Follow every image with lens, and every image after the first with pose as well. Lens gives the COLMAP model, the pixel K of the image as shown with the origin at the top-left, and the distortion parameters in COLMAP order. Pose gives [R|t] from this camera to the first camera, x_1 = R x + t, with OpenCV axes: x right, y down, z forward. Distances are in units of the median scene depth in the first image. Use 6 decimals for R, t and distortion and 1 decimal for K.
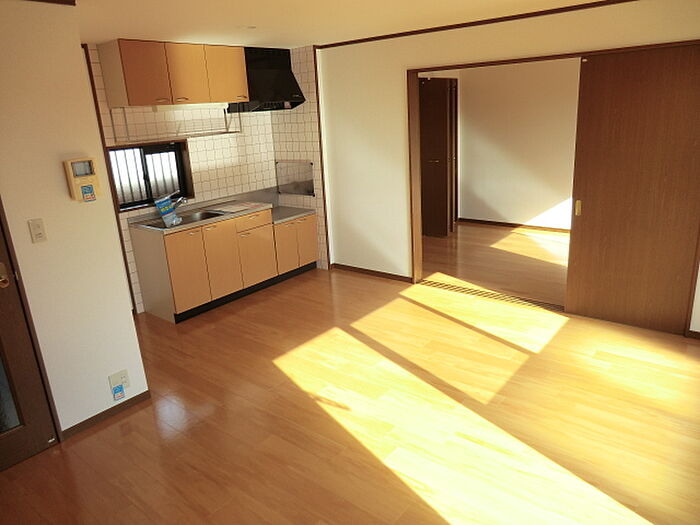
lens RADIAL K [[507.0, 0, 354.2], [0, 507.0, 263.6], [0, 0, 1]] dist [-0.119472, 0.126722]
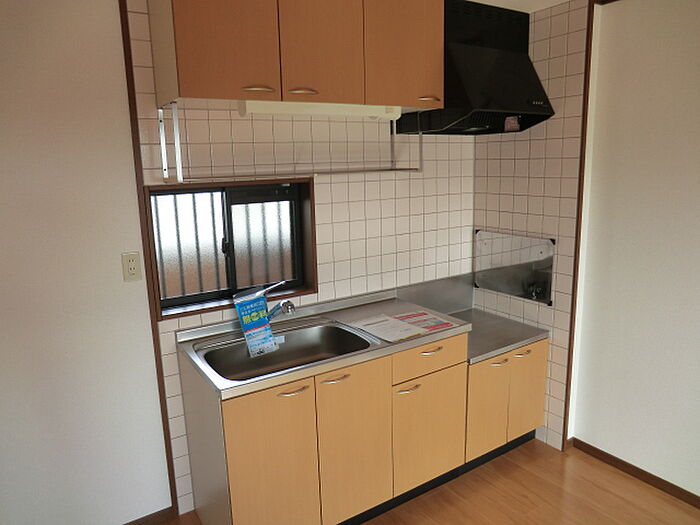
lens RADIAL K [[507.0, 0, 354.2], [0, 507.0, 263.6], [0, 0, 1]] dist [-0.119472, 0.126722]
pose [[0.951928, 0.086805, -0.293765, -0.134212], [-0.112994, 0.990884, -0.073352, -0.127354], [0.284720, 0.103020, 0.953059, 0.517015]]
